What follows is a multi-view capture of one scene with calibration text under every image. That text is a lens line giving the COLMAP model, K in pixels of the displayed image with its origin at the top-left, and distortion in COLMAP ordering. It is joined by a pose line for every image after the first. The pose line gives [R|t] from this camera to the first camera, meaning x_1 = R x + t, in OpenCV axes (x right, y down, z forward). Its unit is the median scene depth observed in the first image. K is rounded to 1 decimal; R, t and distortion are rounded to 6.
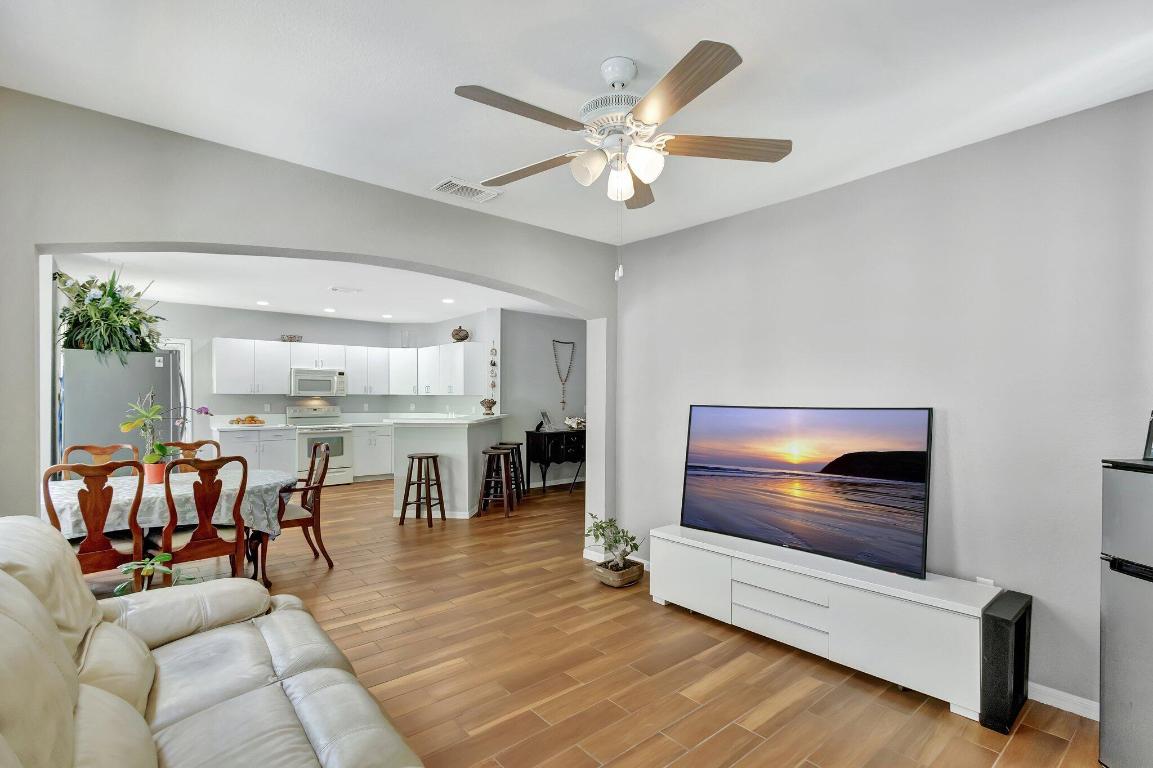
lens RADIAL K [[529.5, 0, 578.3], [0, 529.5, 402.9], [0, 0, 1]] dist [0.001196, 0.000063]
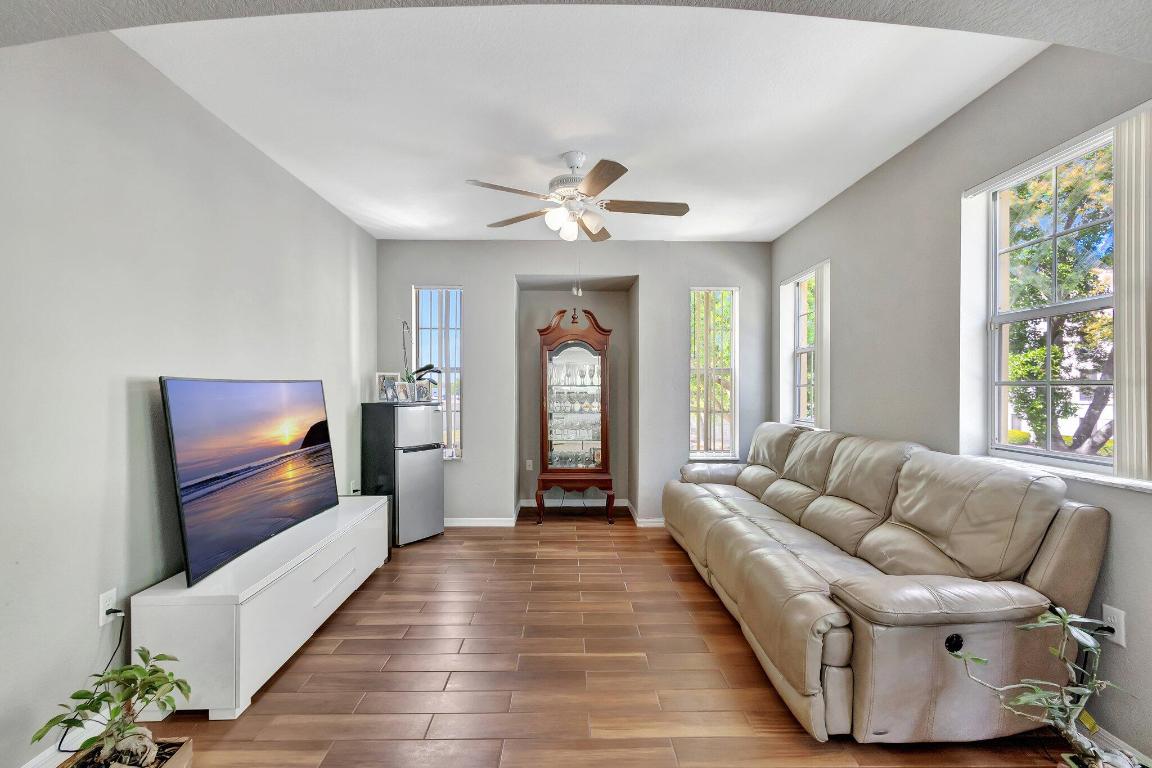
lens RADIAL K [[526.2, 0, 576.0], [0, 526.2, 384.0], [0, 0, 1]] dist [0.000155, -0.000088]
pose [[-0.771651, -0.002488, 0.636042, -0.372660], [0.002761, 0.999970, 0.007261, -0.000778], [-0.636041, 0.007359, -0.771620, 0.874653]]
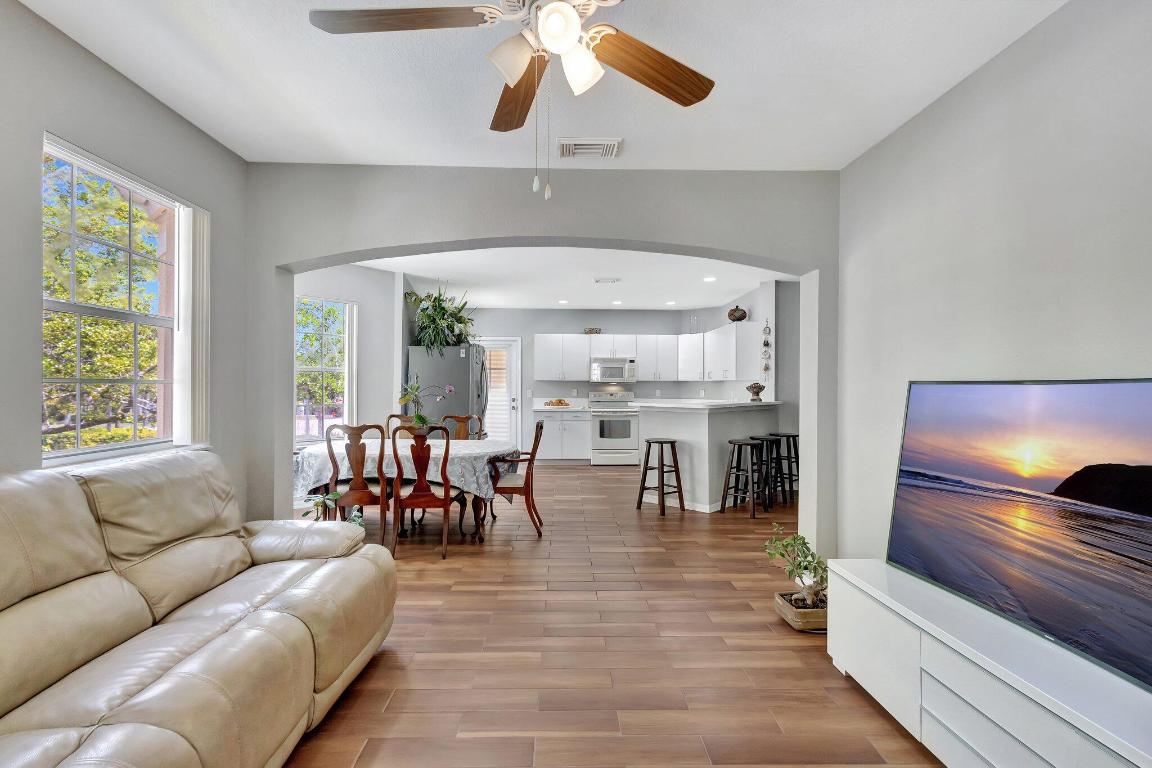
lens RADIAL K [[526.2, 0, 576.0], [0, 526.2, 384.0], [0, 0, 1]] dist [0.000155, -0.000088]
pose [[0.780818, -0.005354, -0.624736, 0.220225], [-0.006870, 0.999829, -0.017154, 0.016852], [0.624721, 0.017686, 0.780648, 0.176725]]
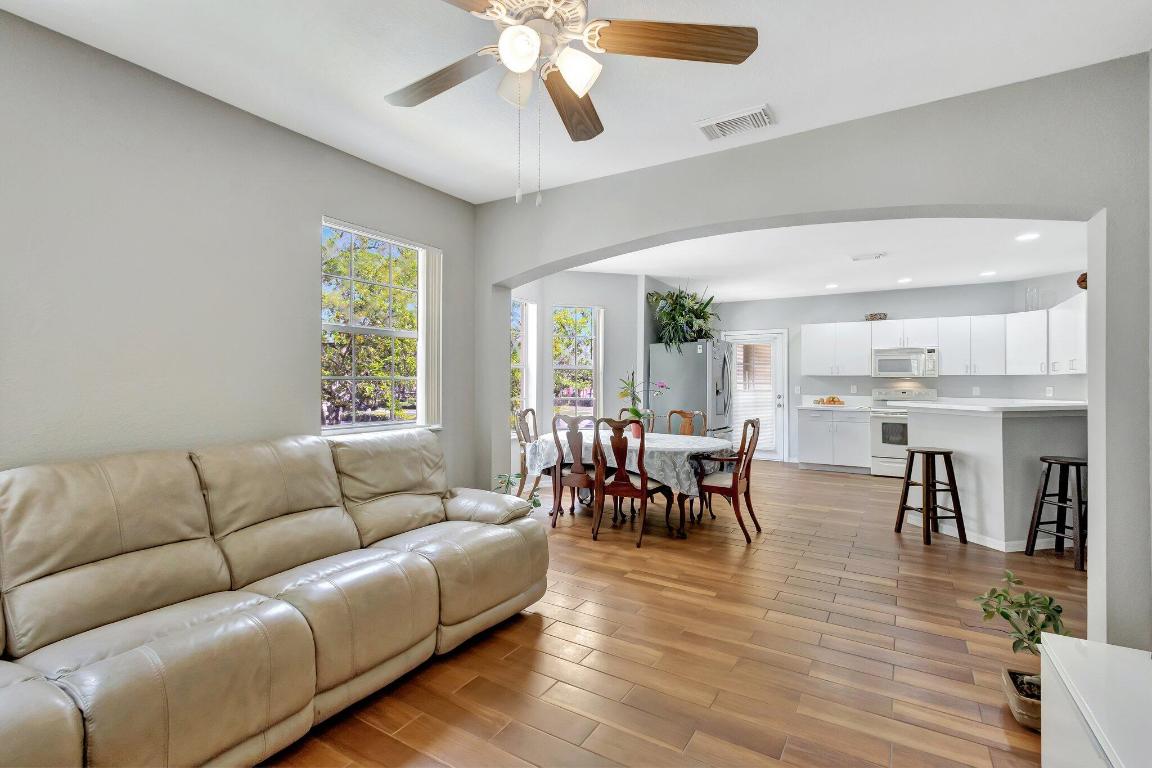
lens RADIAL K [[529.2, 0, 574.0], [0, 529.2, 377.4], [0, 0, 1]] dist [0.002127, 0.000165]
pose [[0.311513, -0.011401, -0.950173, 0.327758], [-0.012977, 0.999784, -0.016251, 0.015868], [0.950153, 0.017392, 0.311298, 0.314327]]
